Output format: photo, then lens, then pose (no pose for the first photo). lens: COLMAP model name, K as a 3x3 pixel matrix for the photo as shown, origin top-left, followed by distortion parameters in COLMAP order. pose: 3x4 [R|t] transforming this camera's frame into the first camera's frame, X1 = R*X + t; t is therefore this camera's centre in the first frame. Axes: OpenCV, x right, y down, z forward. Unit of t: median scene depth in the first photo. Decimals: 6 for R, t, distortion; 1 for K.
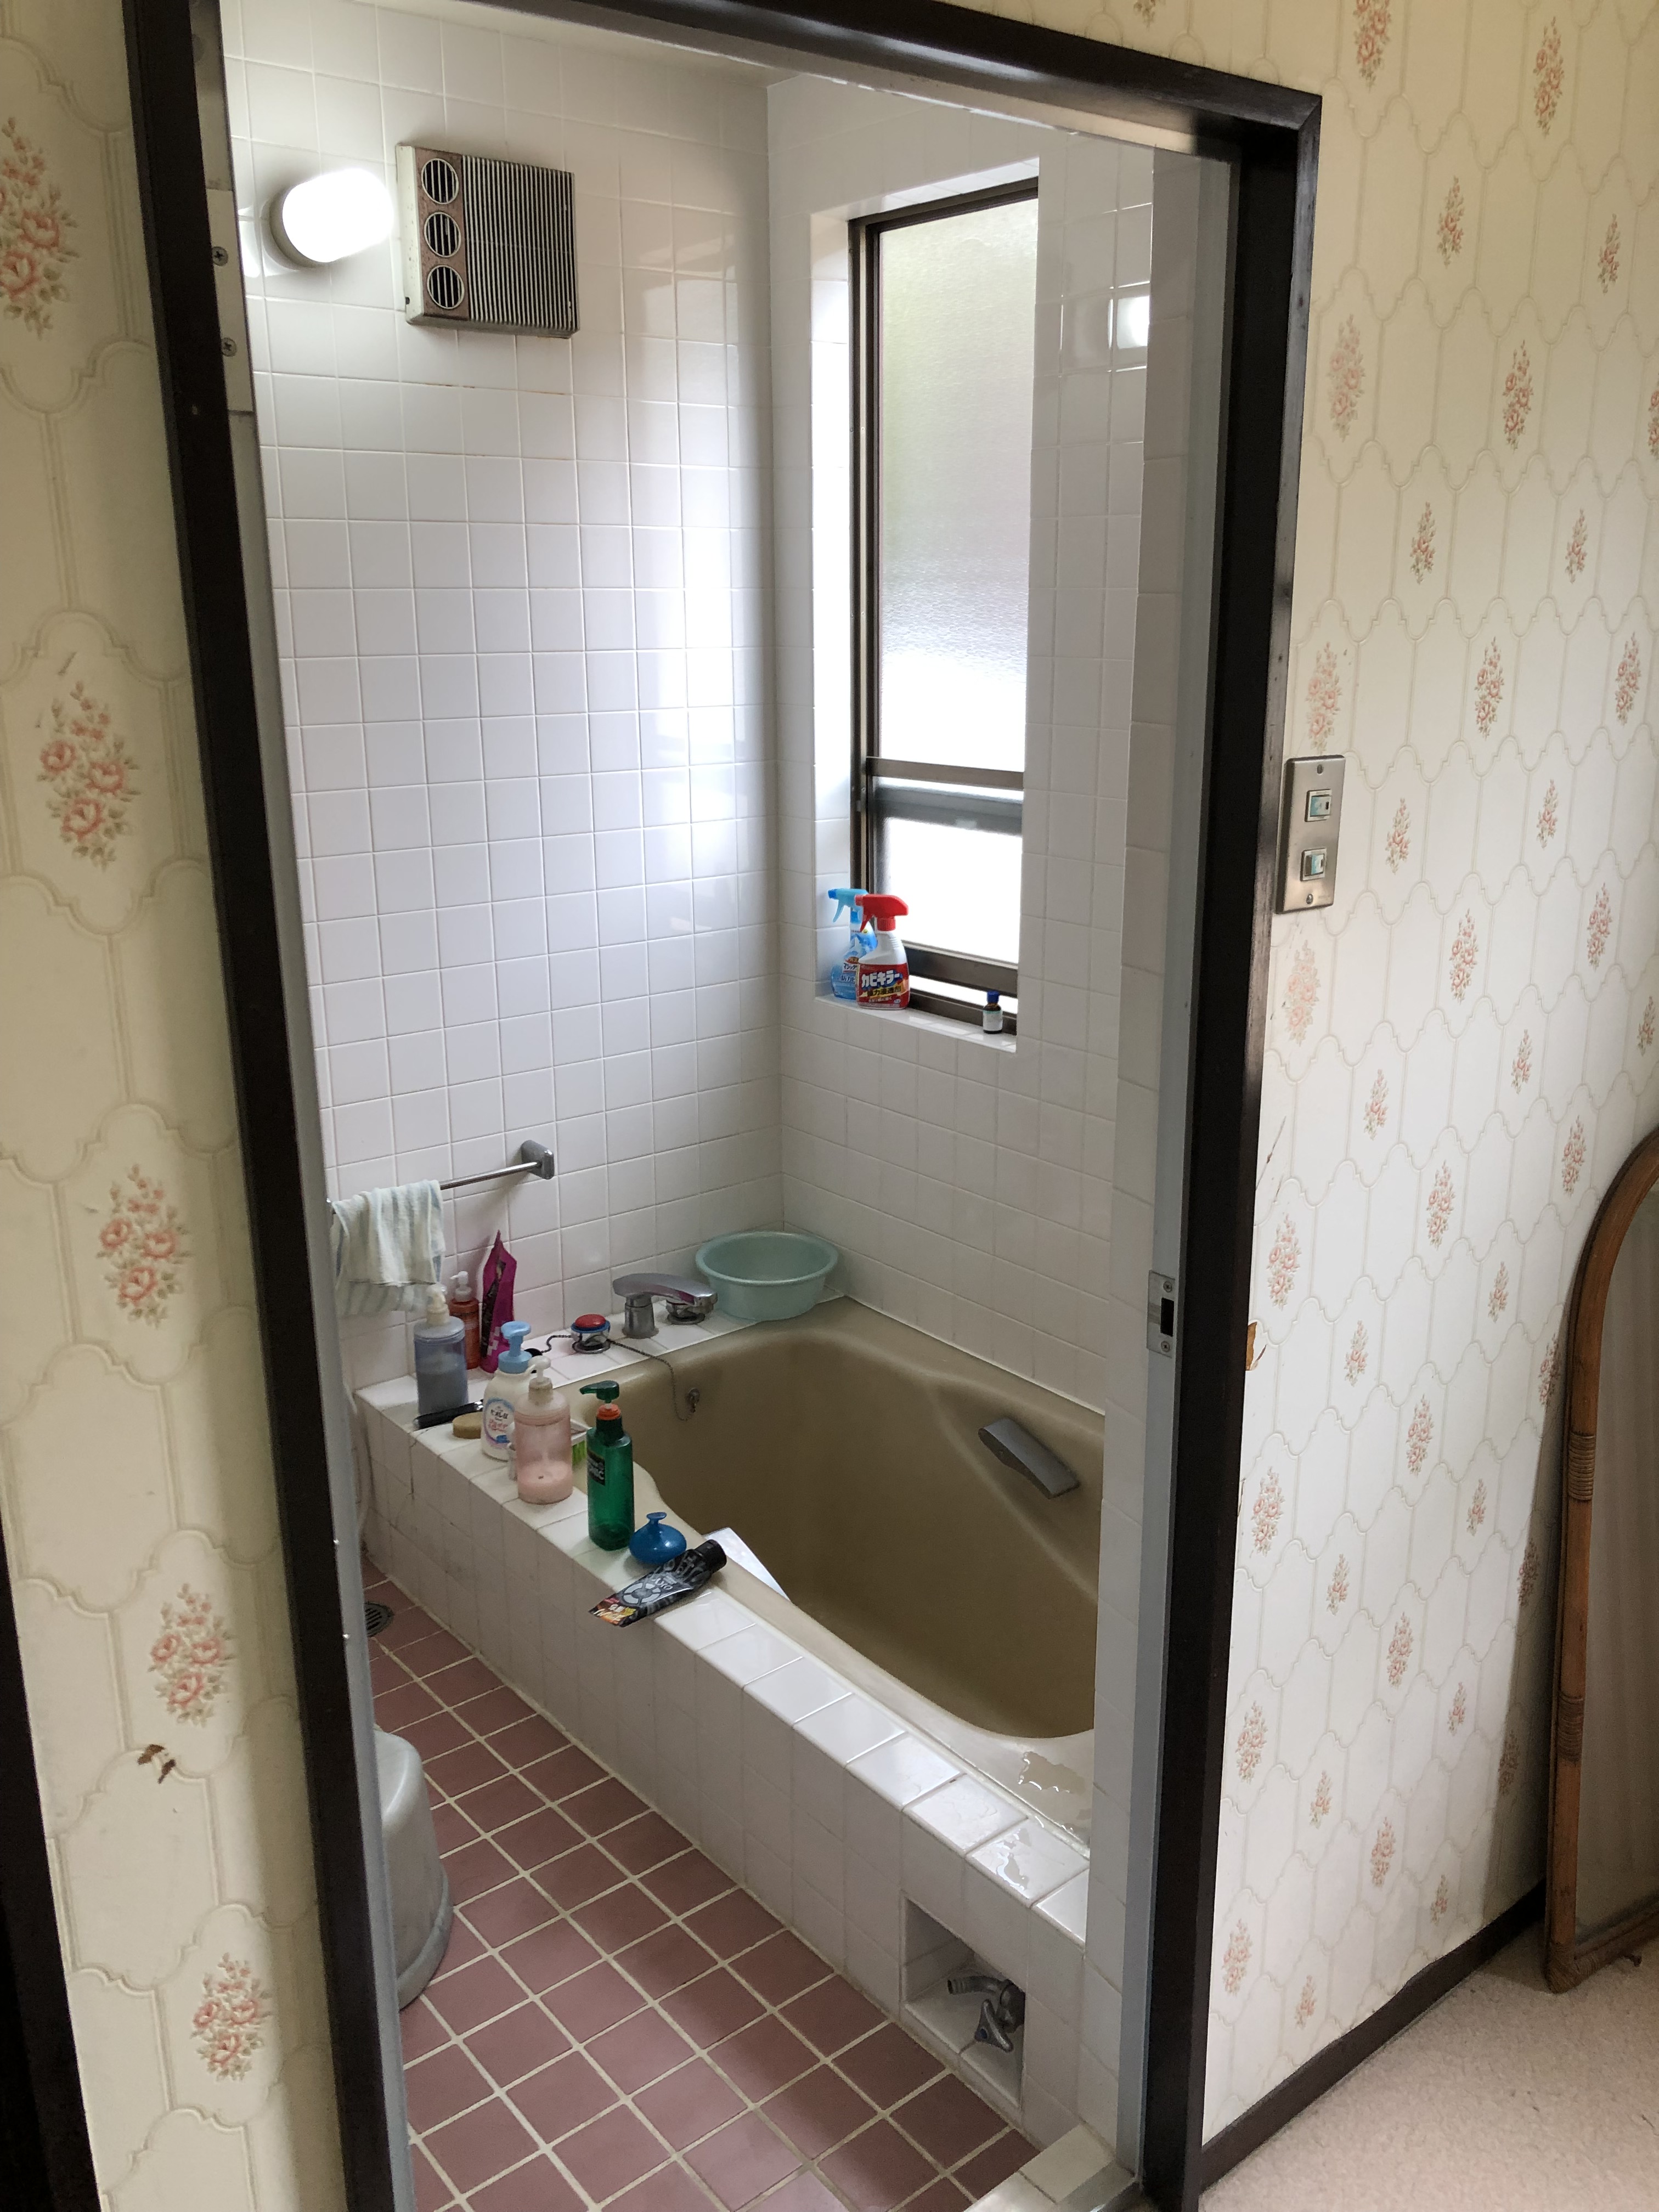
lens RADIAL K [[1803.7, 0, 824.9], [0, 1803.7, 1144.8], [0, 0, 1]] dist [0.048674, -0.131559]
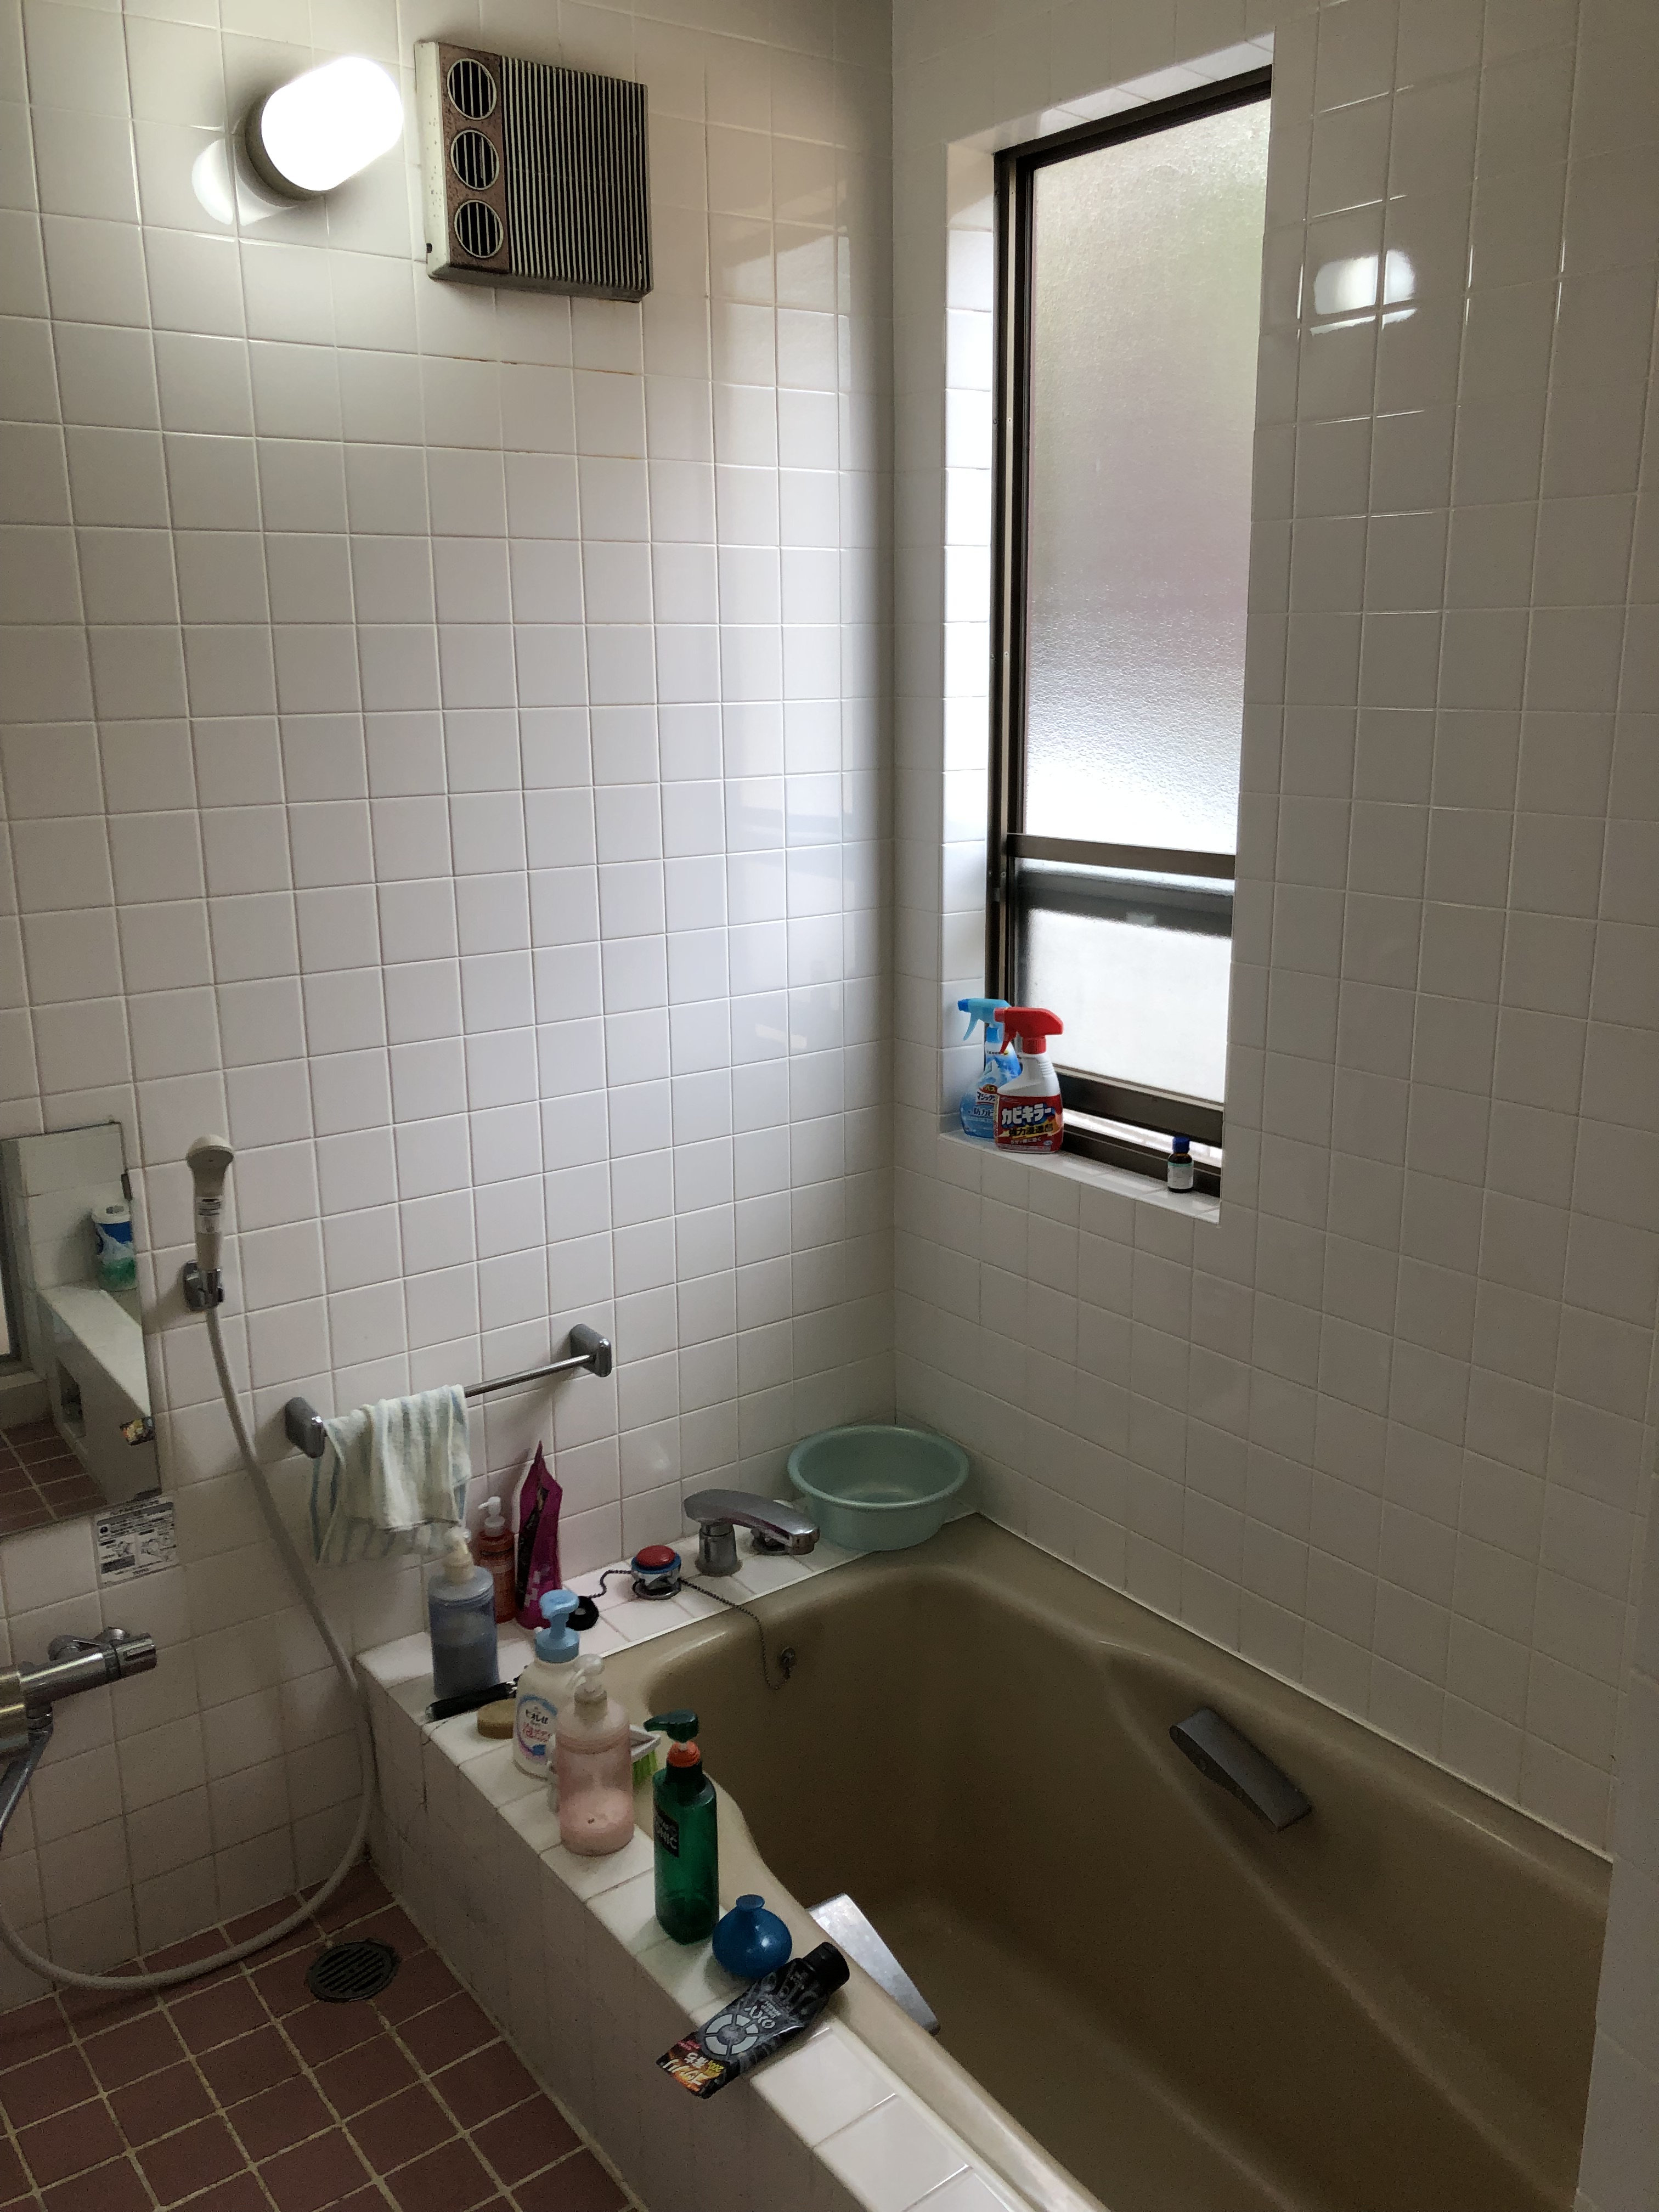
lens RADIAL K [[1804.3, 0, 764.8], [0, 1804.3, 1164.1], [0, 0, 1]] dist [-0.007892, -0.003607]
pose [[0.997900, 0.003919, -0.064653, -0.035123], [-0.005323, 0.999753, -0.021563, -0.058459], [0.064552, 0.021862, 0.997675, 0.234249]]
